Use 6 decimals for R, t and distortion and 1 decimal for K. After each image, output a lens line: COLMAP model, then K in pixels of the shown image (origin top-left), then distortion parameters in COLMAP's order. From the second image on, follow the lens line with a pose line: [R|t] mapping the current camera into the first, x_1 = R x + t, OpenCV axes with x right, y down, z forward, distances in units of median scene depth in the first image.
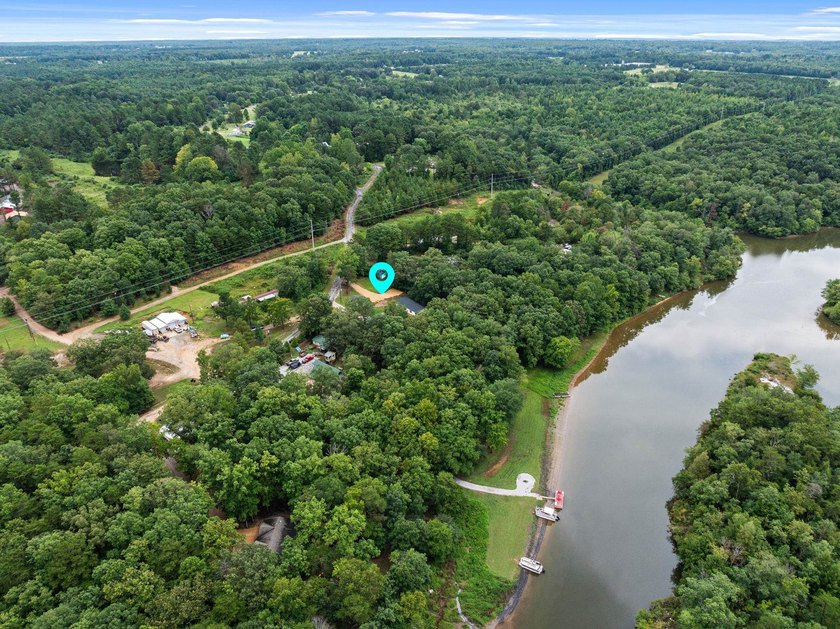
lens RADIAL K [[593.1, 0, 421.4], [0, 593.1, 310.8], [0, 0, 1]] dist [-0.040623, 0.006575]
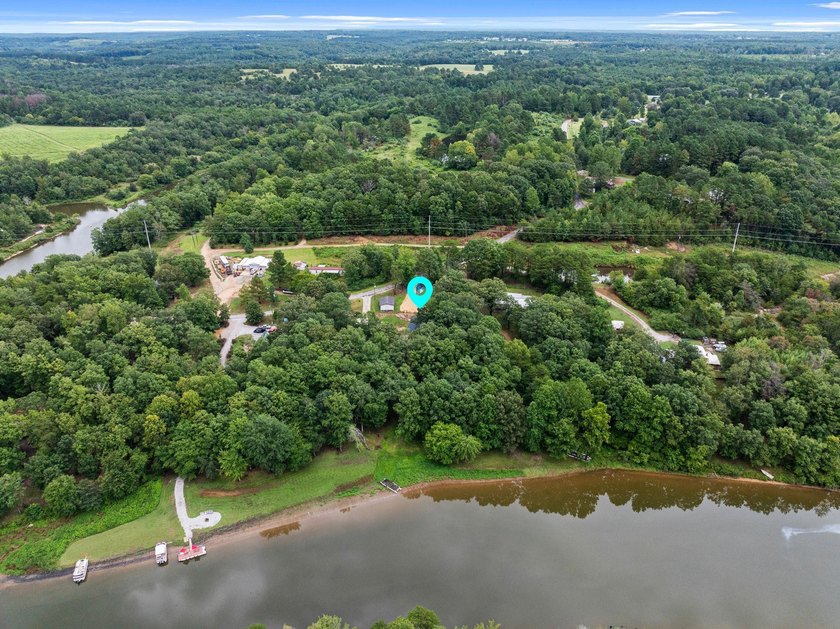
lens RADIAL K [[593.1, 0, 420.8], [0, 593.1, 316.2], [0, 0, 1]] dist [-0.040623, 0.006575]
pose [[0.645635, 0.349732, -0.678854, 0.596862], [-0.326785, 0.929990, 0.168319, -0.180855], [0.690193, 0.113167, 0.714721, 0.351442]]
